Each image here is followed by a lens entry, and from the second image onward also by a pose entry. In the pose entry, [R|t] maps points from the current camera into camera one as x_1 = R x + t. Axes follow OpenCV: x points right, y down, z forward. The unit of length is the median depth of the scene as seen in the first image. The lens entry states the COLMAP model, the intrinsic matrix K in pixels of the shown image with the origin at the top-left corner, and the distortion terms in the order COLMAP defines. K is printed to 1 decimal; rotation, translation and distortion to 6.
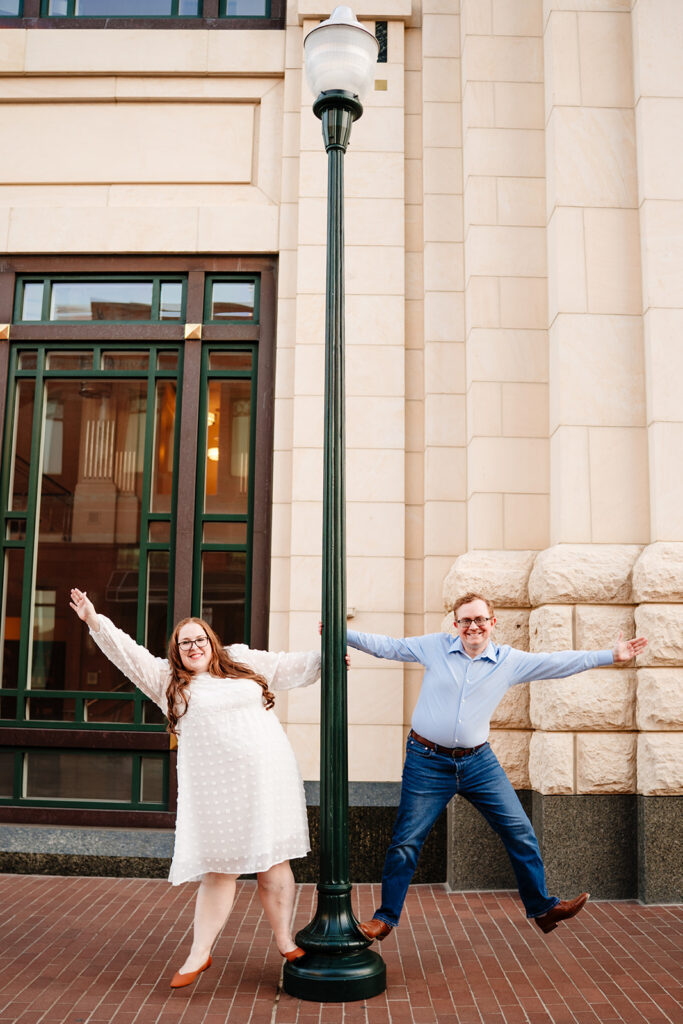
lens RADIAL K [[986.1, 0, 342.3], [0, 986.1, 533.6], [0, 0, 1]] dist [-0.146677, 0.011228]
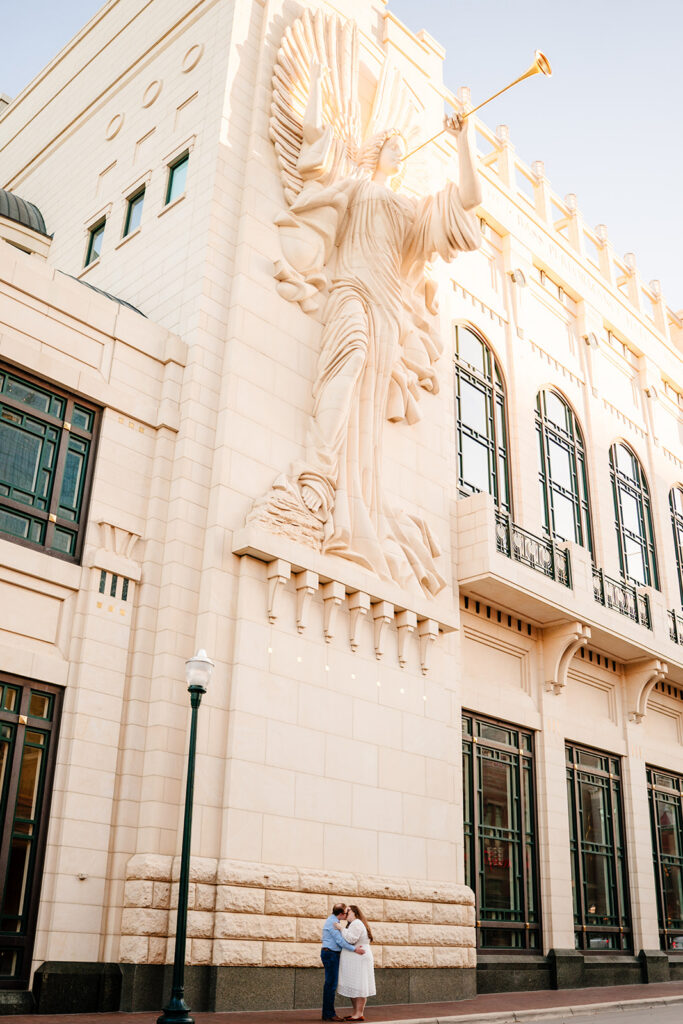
lens RADIAL K [[986.1, 0, 342.3], [0, 986.1, 533.6], [0, 0, 1]] dist [-0.146677, 0.011228]
pose [[0.683066, 0.300979, 0.665457, -1.332546], [-0.109762, 0.943095, -0.313885, -0.031094], [-0.722062, 0.141362, 0.677232, -0.957975]]
